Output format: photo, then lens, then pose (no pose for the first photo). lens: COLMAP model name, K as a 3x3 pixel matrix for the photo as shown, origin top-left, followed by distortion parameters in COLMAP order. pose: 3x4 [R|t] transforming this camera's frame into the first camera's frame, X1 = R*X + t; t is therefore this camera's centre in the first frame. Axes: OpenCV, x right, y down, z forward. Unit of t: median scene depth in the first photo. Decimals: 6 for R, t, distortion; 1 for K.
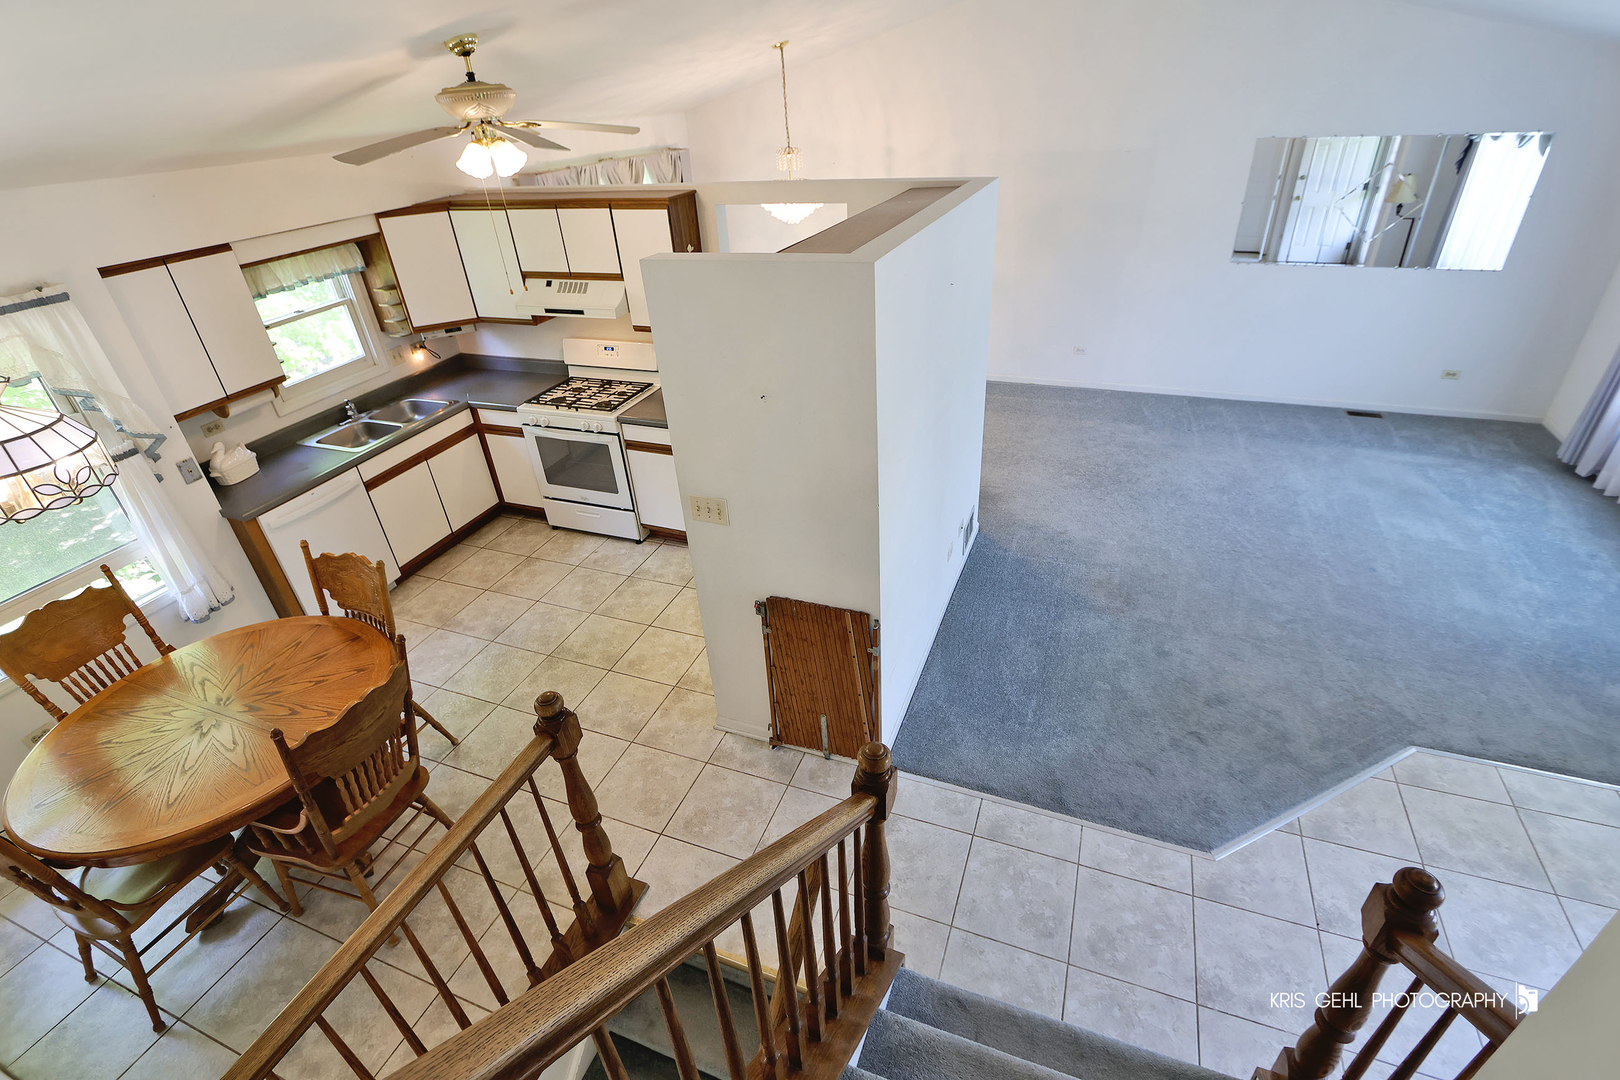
lens RADIAL K [[761.8, 0, 814.9], [0, 761.8, 568.0], [0, 0, 1]] dist [-0.016893, 0.001264]
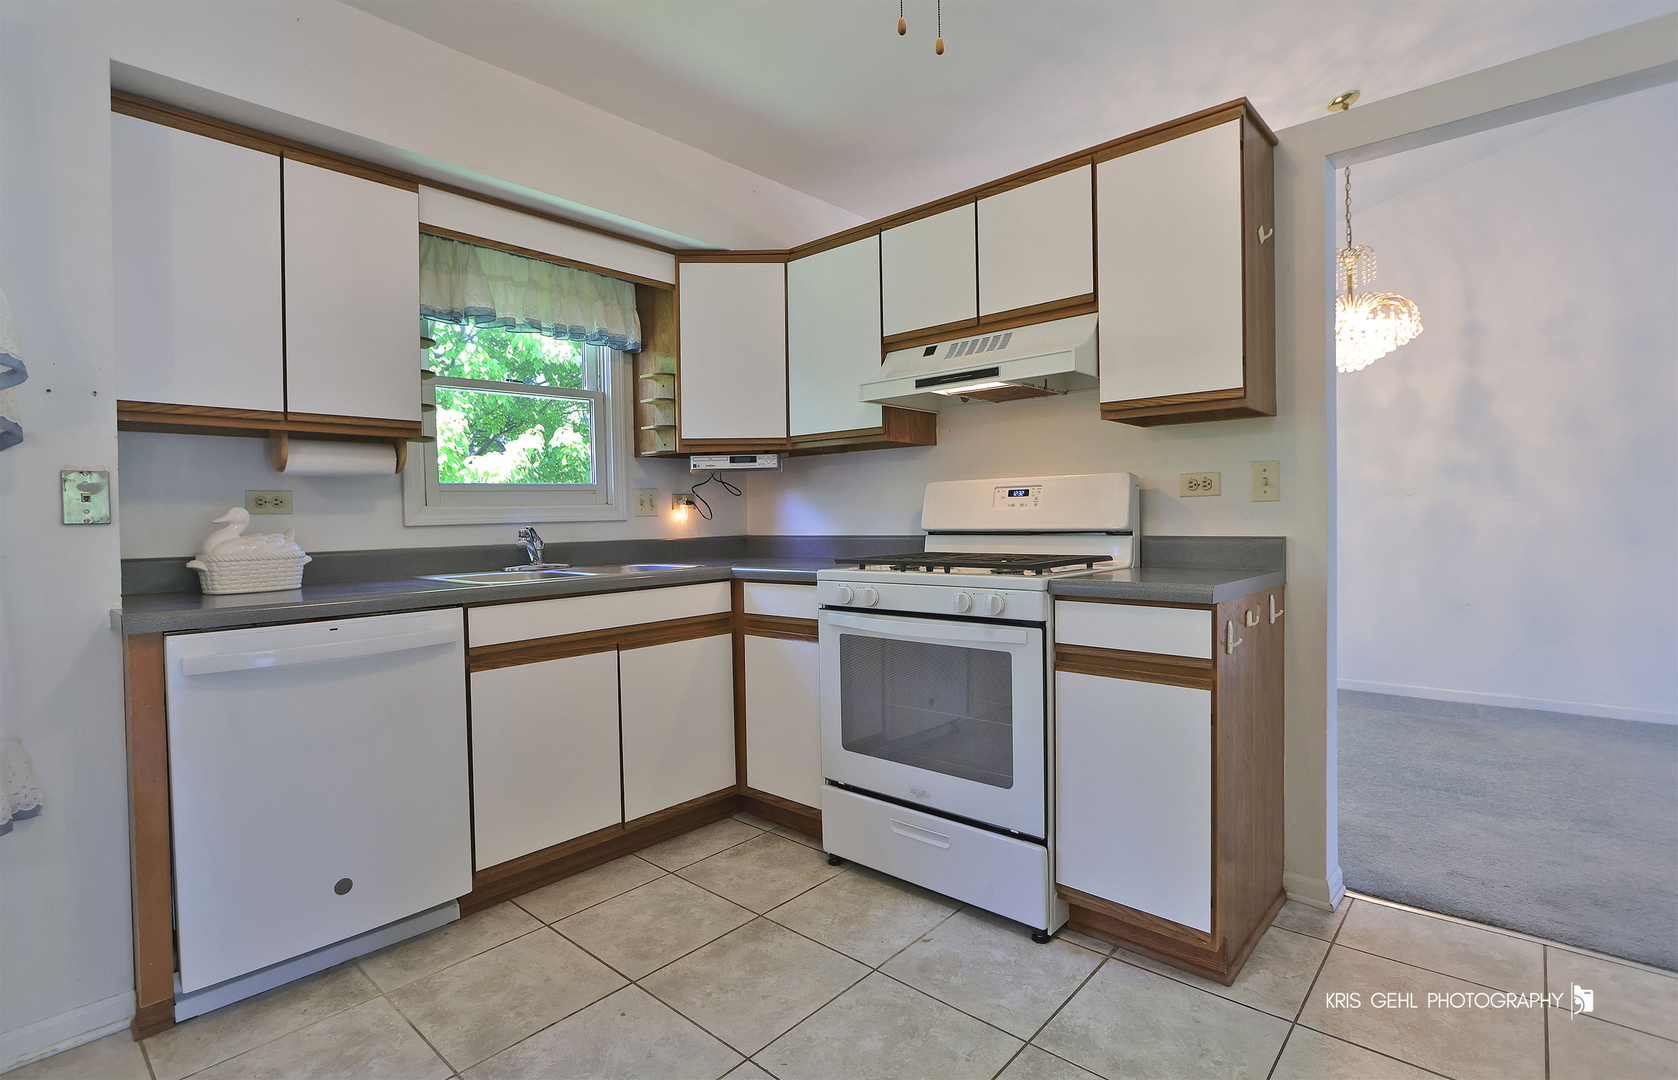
lens RADIAL K [[775.5, 0, 824.6], [0, 775.5, 540.6], [0, 0, 1]] dist [-0.020677, 0.002809]
pose [[0.933207, 0.041737, -0.356907, -0.213306], [-0.221346, 0.849196, -0.479449, 0.005311], [0.283073, 0.526426, 0.801714, 0.593903]]
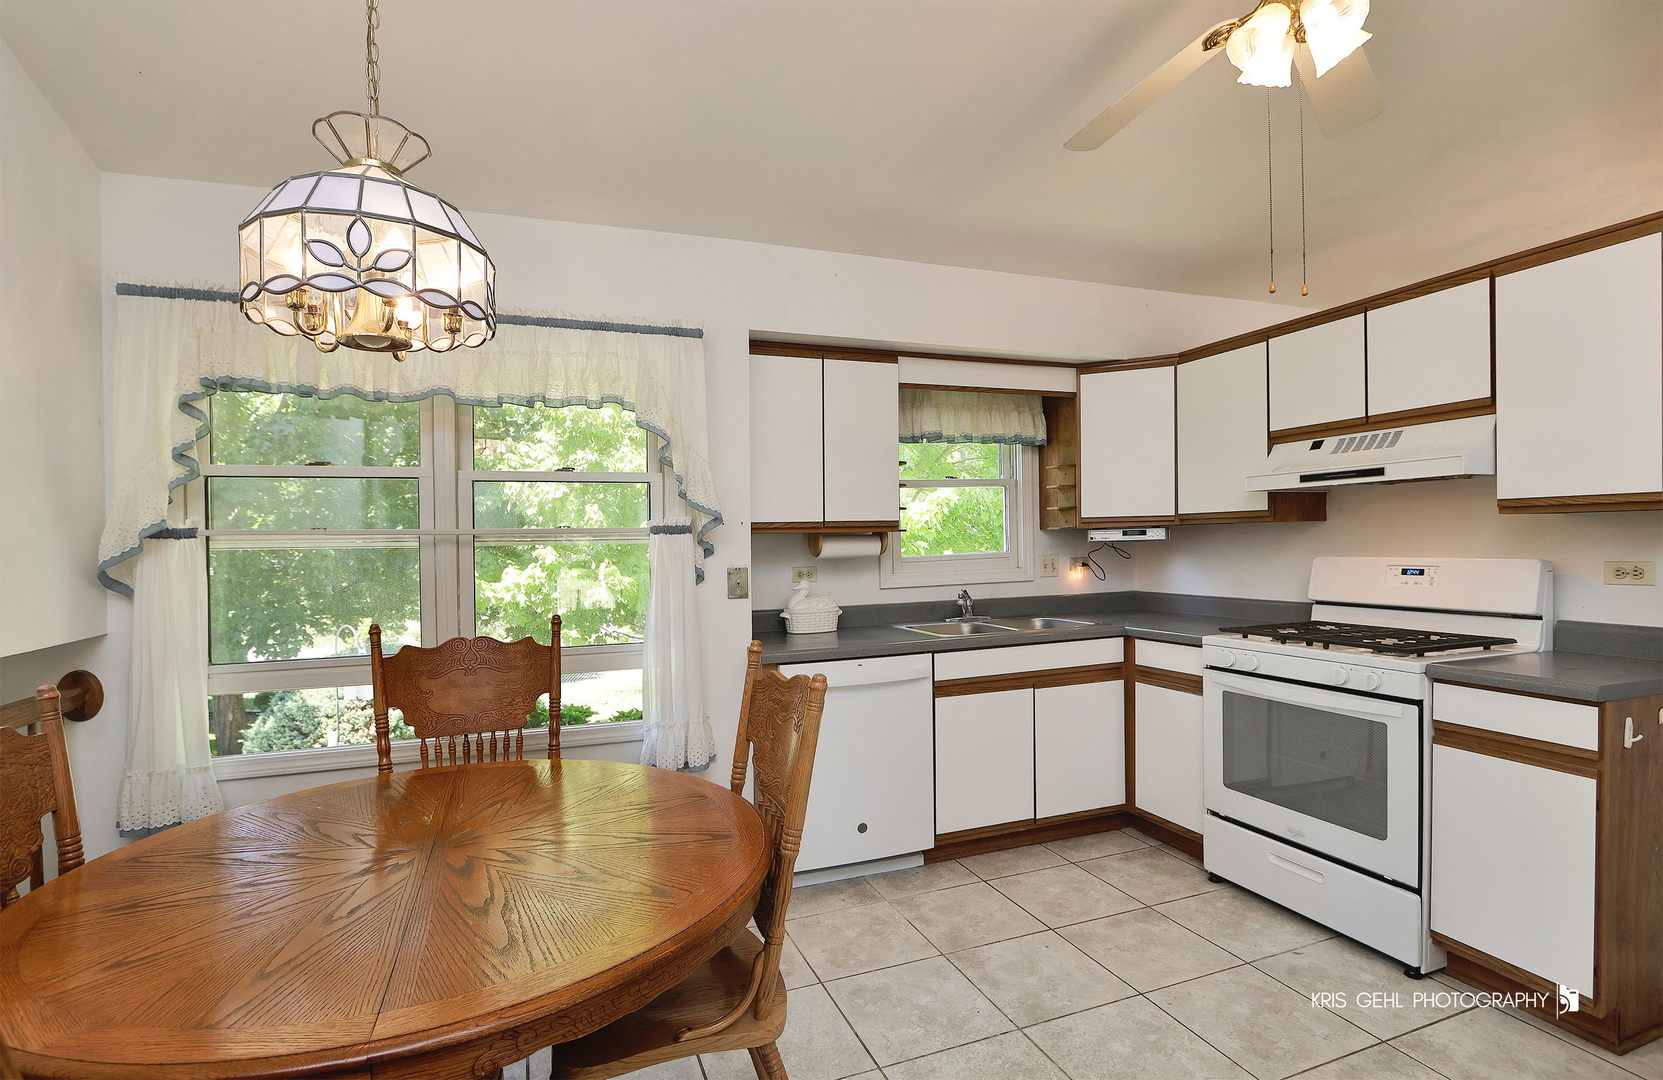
lens RADIAL K [[768.6, 0, 806.6], [0, 768.6, 562.8], [0, 0, 1]] dist [-0.020677, 0.002809]
pose [[0.656330, 0.054708, -0.752488, -0.155646], [-0.426825, 0.849347, -0.310533, 0.048917], [0.622135, 0.524993, 0.580802, 0.442563]]
